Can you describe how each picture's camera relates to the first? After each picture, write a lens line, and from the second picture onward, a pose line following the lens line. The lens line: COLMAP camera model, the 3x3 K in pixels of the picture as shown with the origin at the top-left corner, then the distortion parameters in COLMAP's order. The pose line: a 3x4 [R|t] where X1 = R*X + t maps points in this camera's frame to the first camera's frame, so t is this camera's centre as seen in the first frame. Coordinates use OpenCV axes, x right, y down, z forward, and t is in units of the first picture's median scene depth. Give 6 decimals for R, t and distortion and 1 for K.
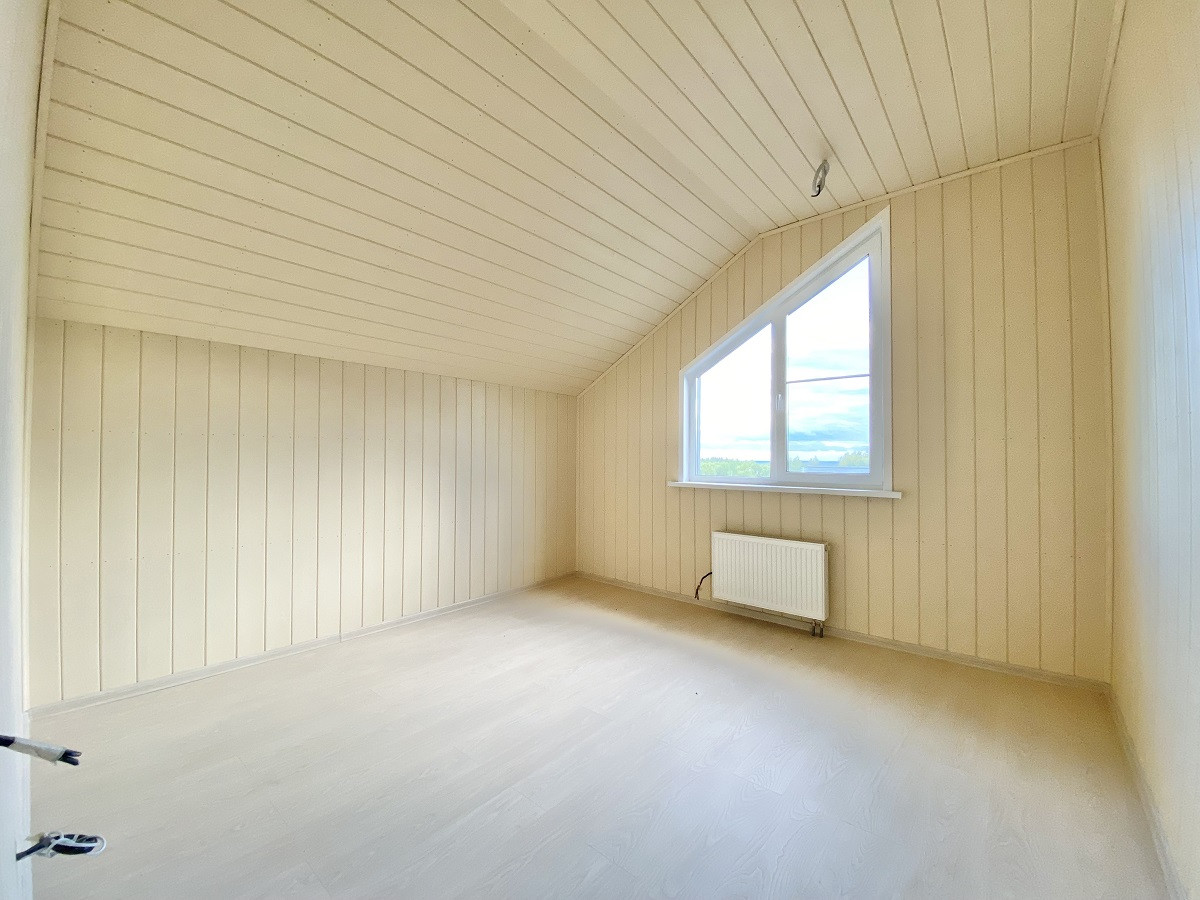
lens RADIAL K [[488.0, 0, 591.9], [0, 488.0, 448.4], [0, 0, 1]] dist [0.000894, -0.011859]
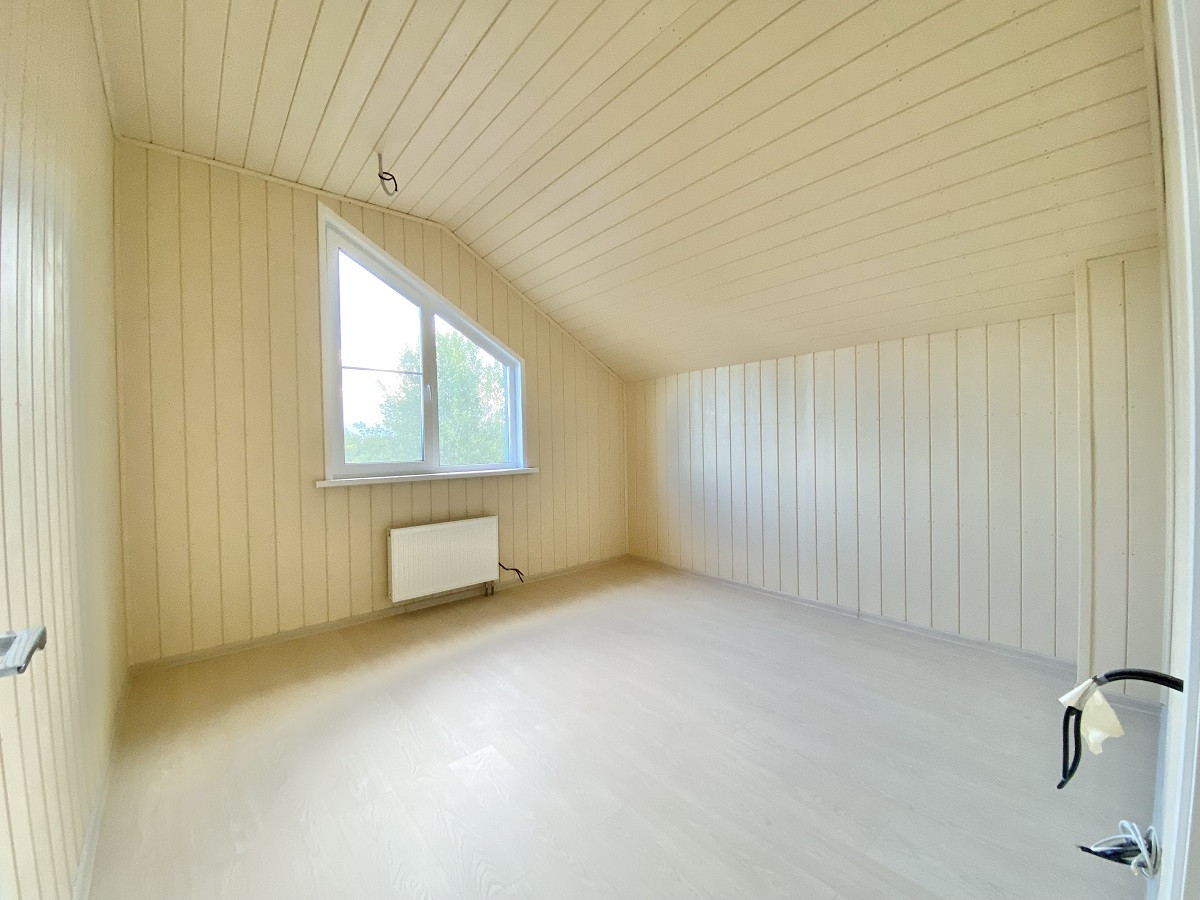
lens RADIAL K [[488.0, 0, 591.9], [0, 488.0, 448.4], [0, 0, 1]] dist [0.000894, -0.011859]
pose [[0.148398, -0.023297, 0.988653, -0.598768], [0.006080, 0.999725, 0.022645, 0.001166], [-0.988909, 0.002651, 0.148499, 0.515089]]
